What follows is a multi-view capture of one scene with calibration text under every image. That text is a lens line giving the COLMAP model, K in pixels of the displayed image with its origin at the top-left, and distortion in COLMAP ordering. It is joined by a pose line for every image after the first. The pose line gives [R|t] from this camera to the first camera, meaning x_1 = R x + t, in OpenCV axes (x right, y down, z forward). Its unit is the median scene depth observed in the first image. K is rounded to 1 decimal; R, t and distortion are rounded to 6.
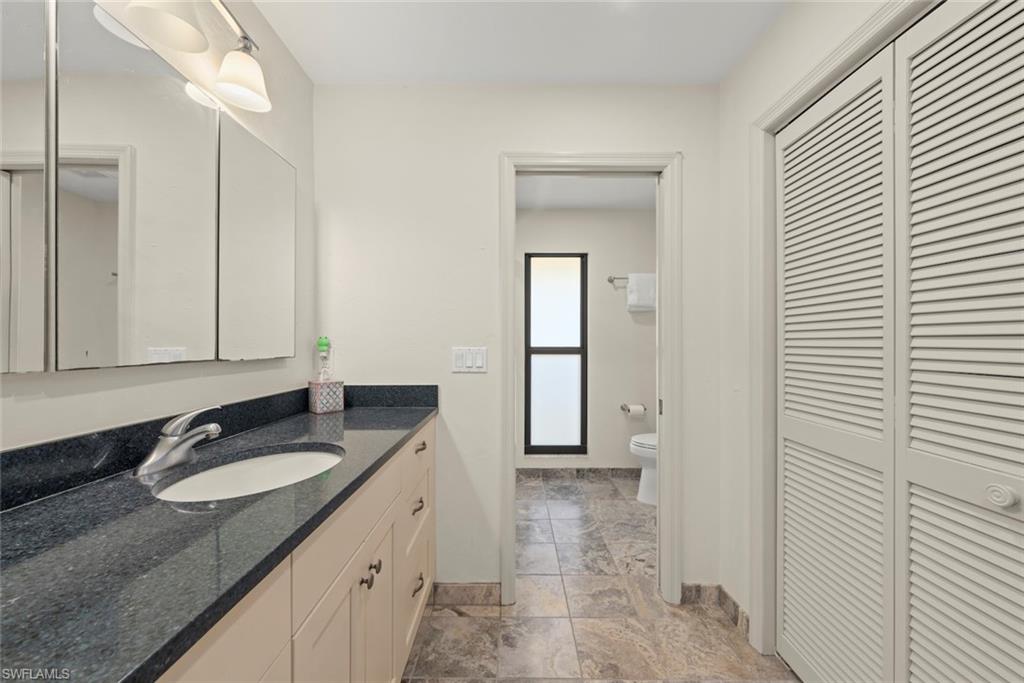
lens RADIAL K [[387.3, 0, 512.0], [0, 387.3, 341.5], [0, 0, 1]] dist [-0.001273, -0.000325]
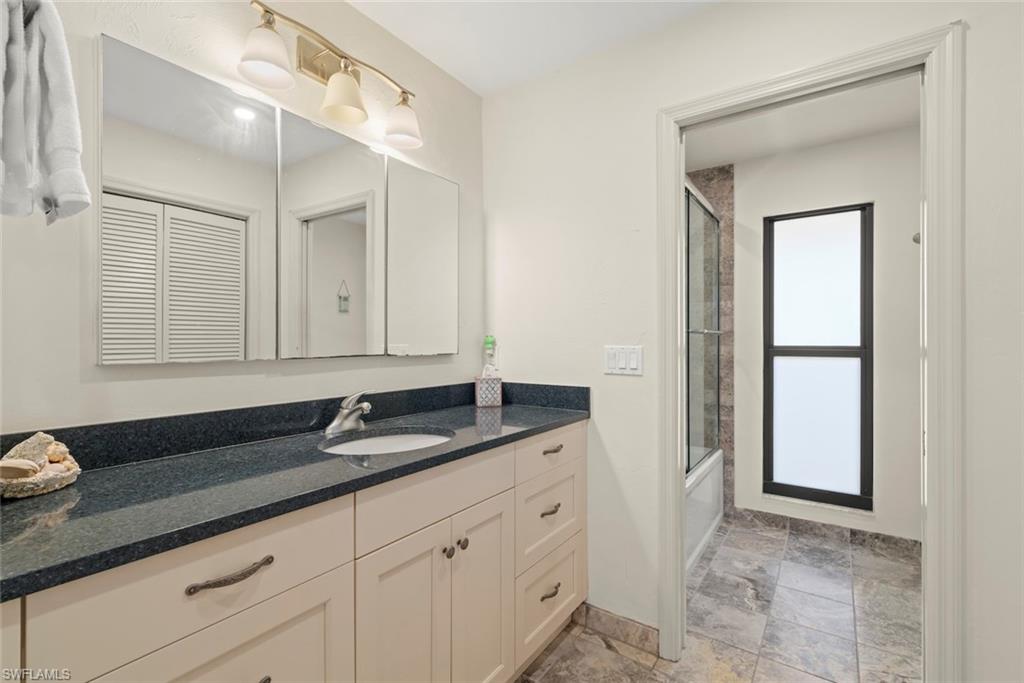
lens RADIAL K [[463.6, 0, 499.5], [0, 463.6, 339.7], [0, 0, 1]] dist [0.001659, 0.000071]
pose [[0.803241, -0.003074, -0.595646, 0.302335], [0.004393, 0.999990, 0.000763, -0.000826], [0.595638, -0.003229, 0.803246, -0.000646]]
